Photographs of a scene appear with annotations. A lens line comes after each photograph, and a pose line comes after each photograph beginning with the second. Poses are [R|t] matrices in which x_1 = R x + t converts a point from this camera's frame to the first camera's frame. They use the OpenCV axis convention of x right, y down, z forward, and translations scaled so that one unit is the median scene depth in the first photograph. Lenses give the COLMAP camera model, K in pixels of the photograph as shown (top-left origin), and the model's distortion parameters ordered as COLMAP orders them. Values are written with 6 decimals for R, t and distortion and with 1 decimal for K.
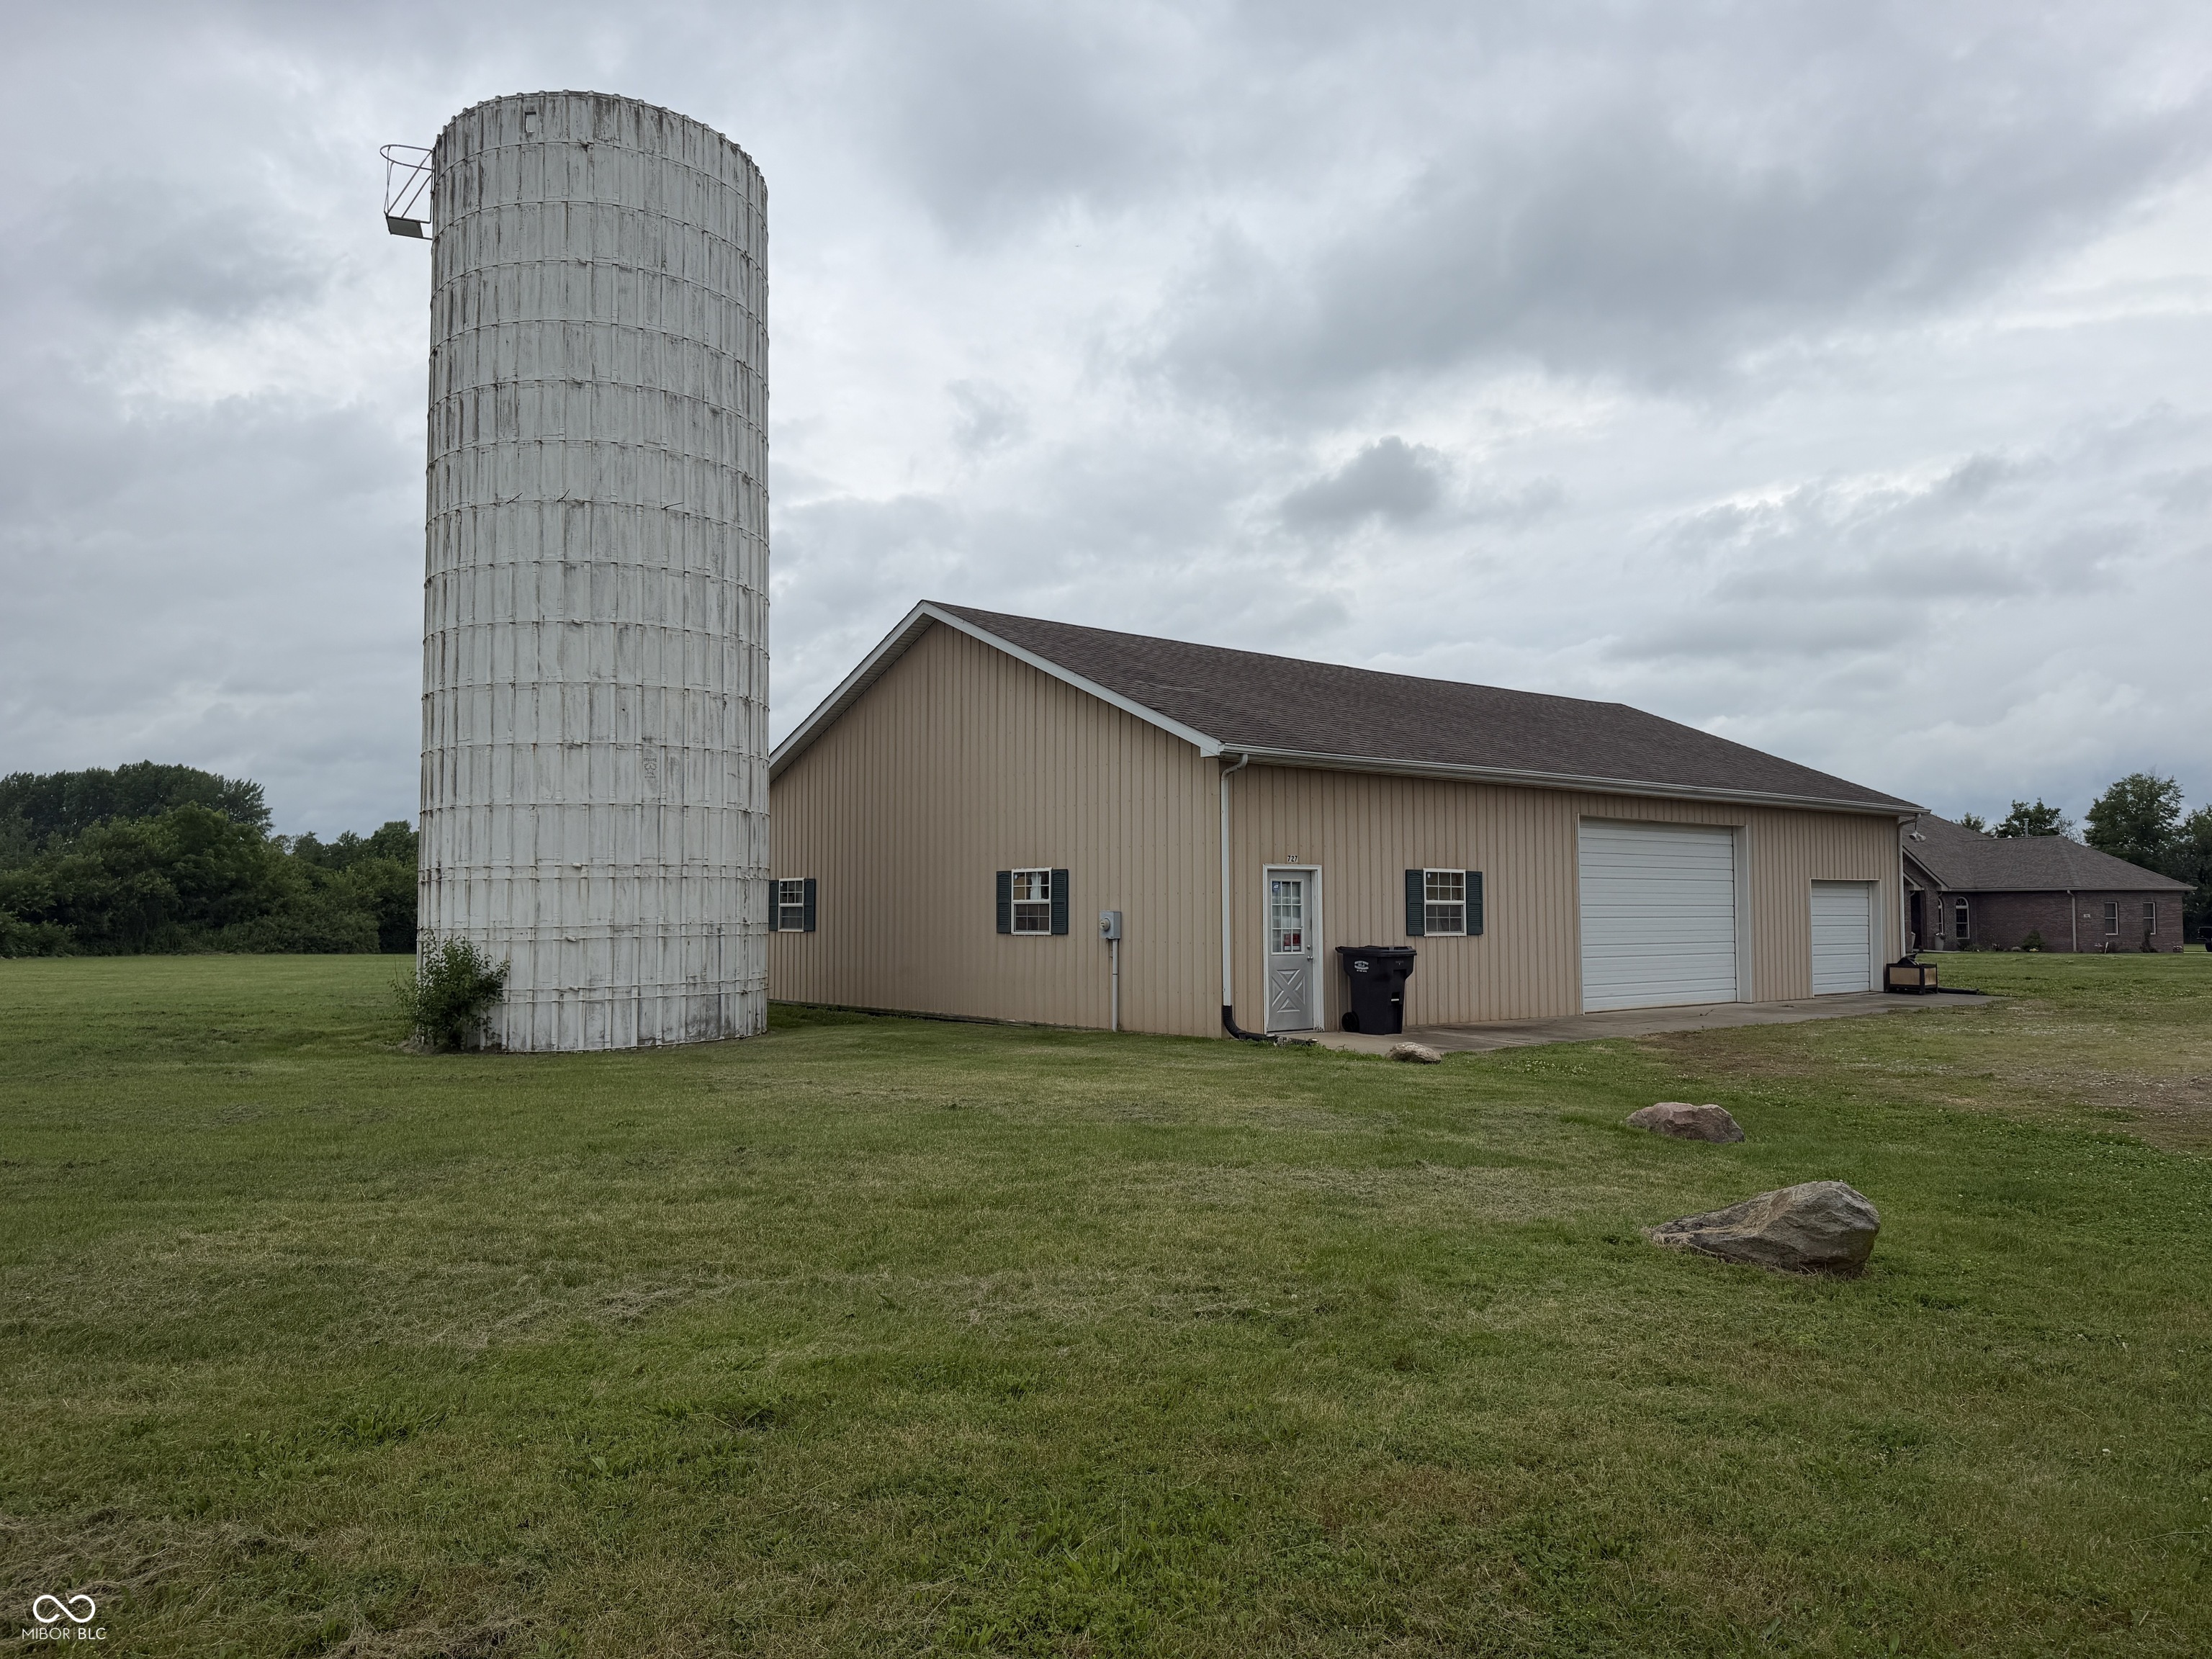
lens RADIAL K [[1540.0, 0, 1172.9], [0, 1540.0, 827.5], [0, 0, 1]] dist [0.077262, -0.144456]
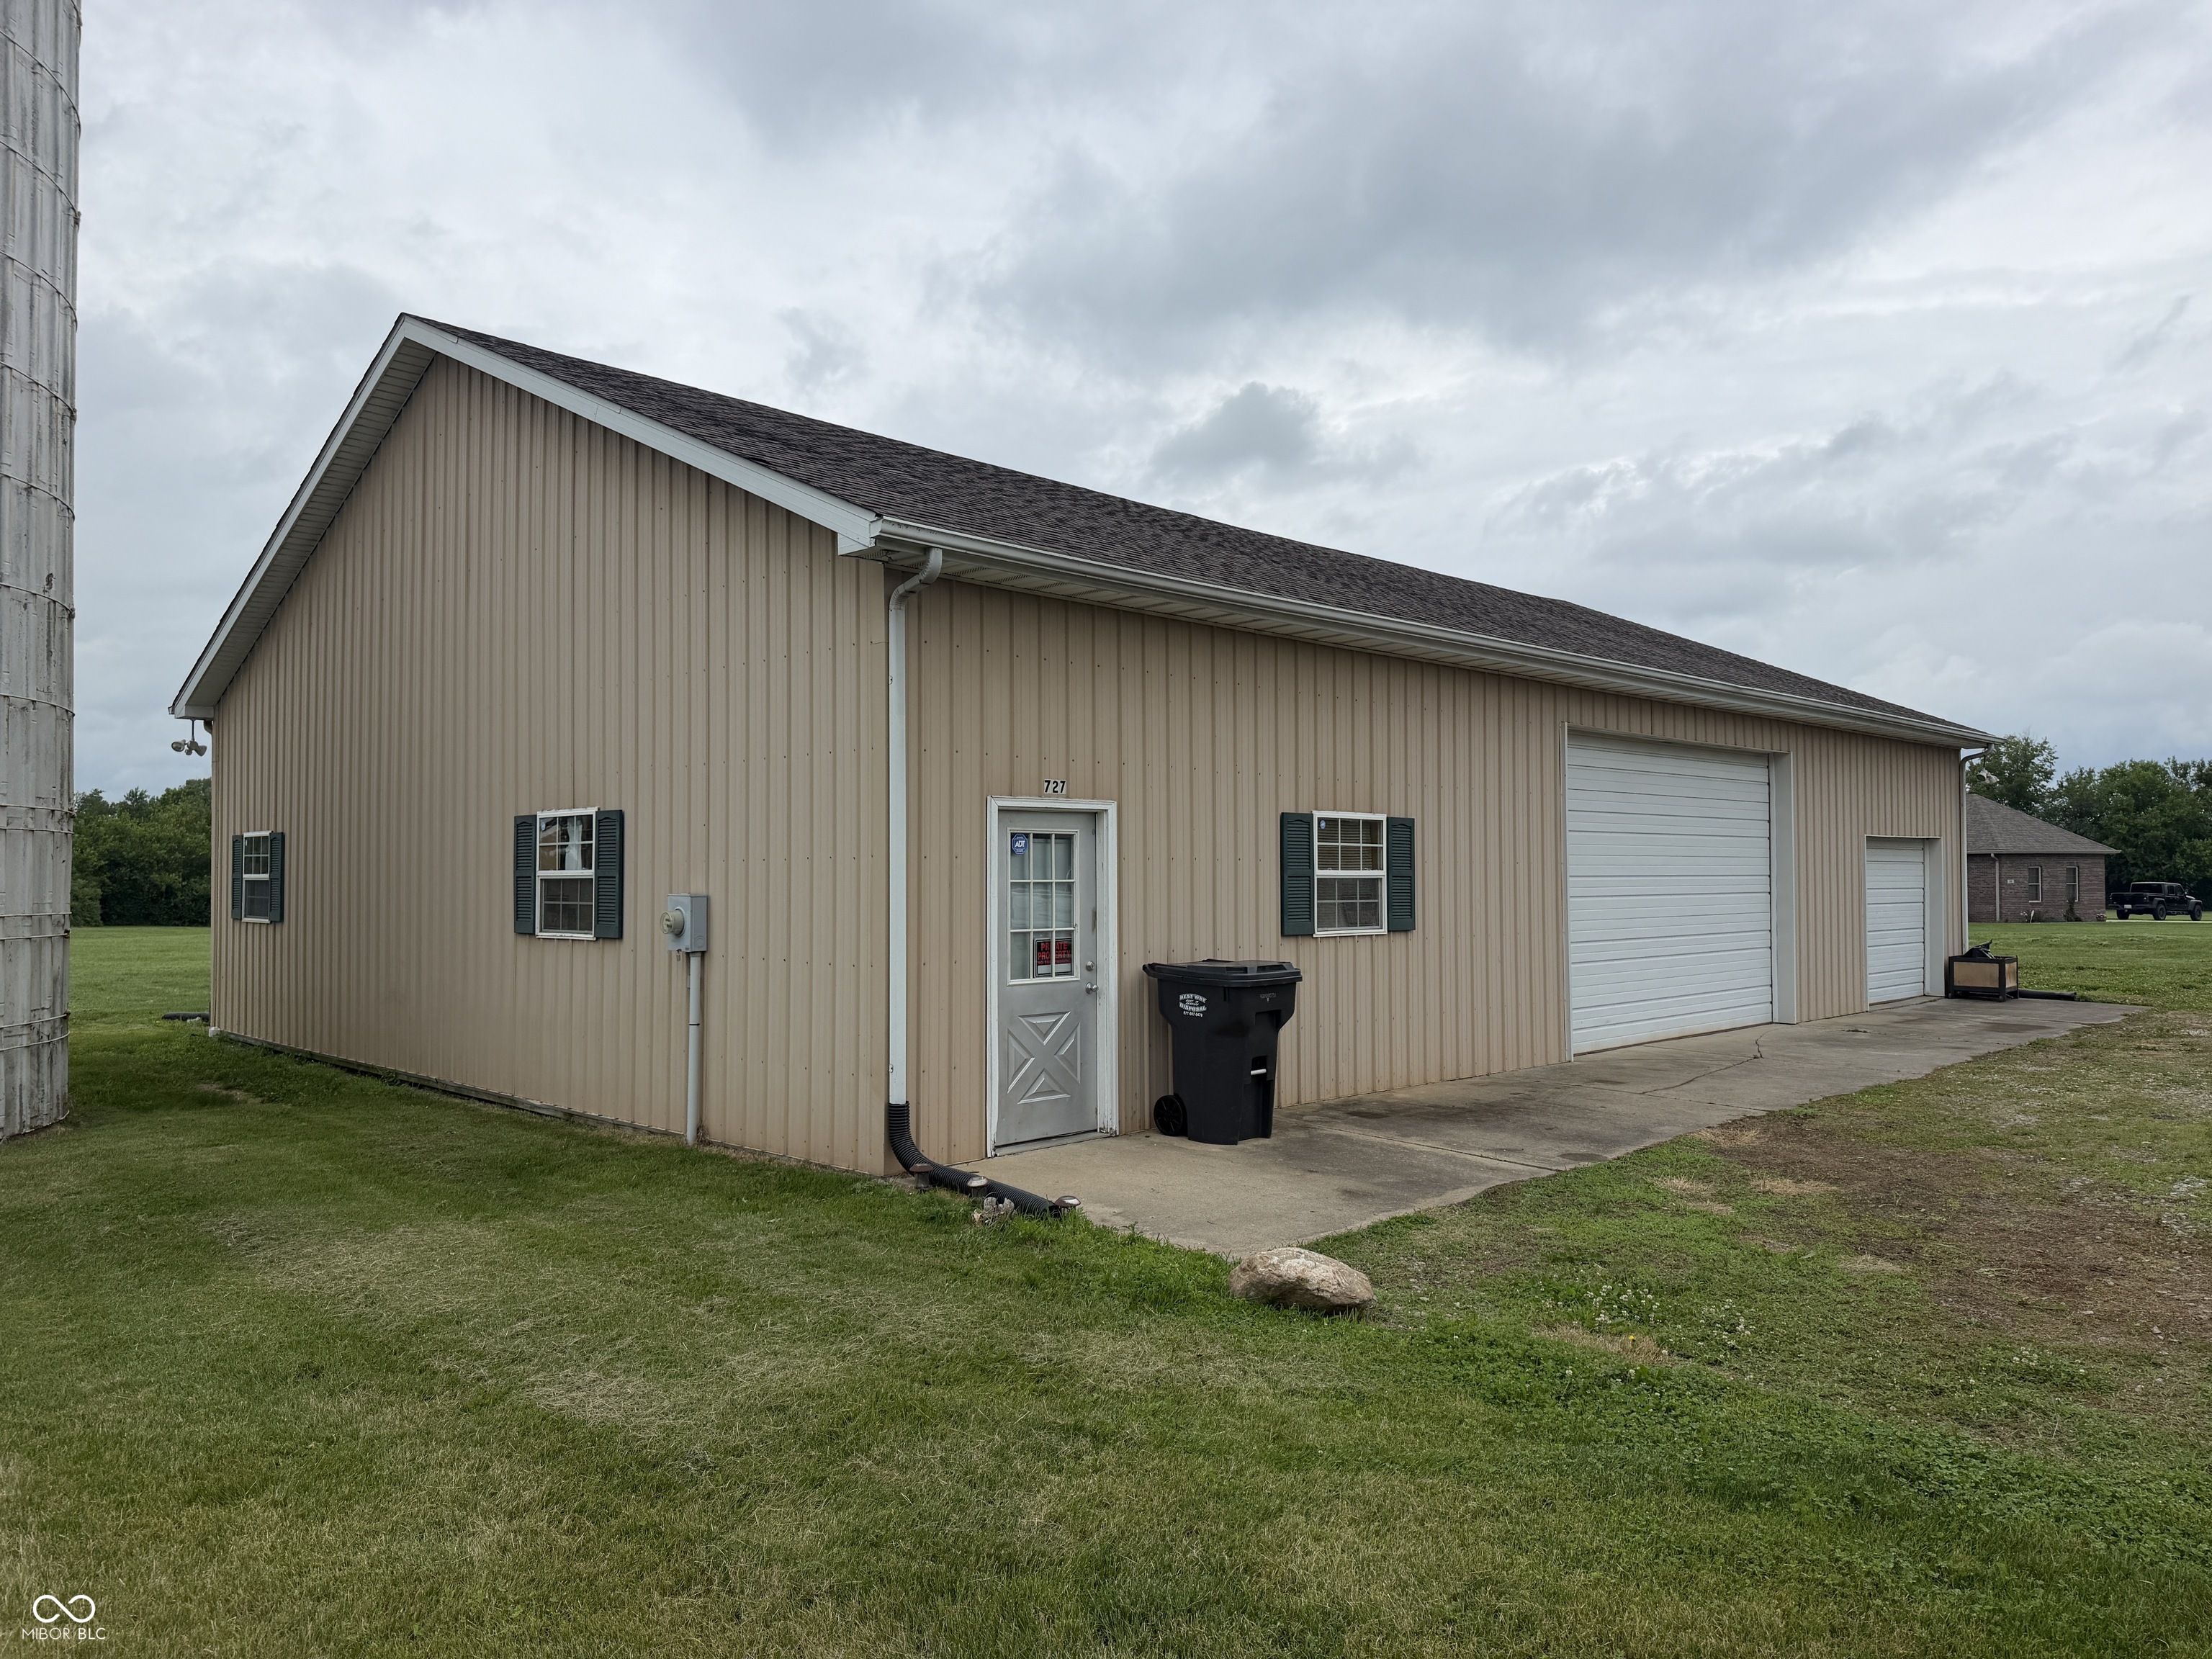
lens RADIAL K [[1540.0, 0, 1172.9], [0, 1540.0, 827.5], [0, 0, 1]] dist [0.077262, -0.144456]
pose [[0.995824, 0.001573, 0.091278, 0.068579], [-0.003724, 0.999719, 0.023395, 0.021014], [-0.091216, -0.023637, 0.995551, 0.496809]]
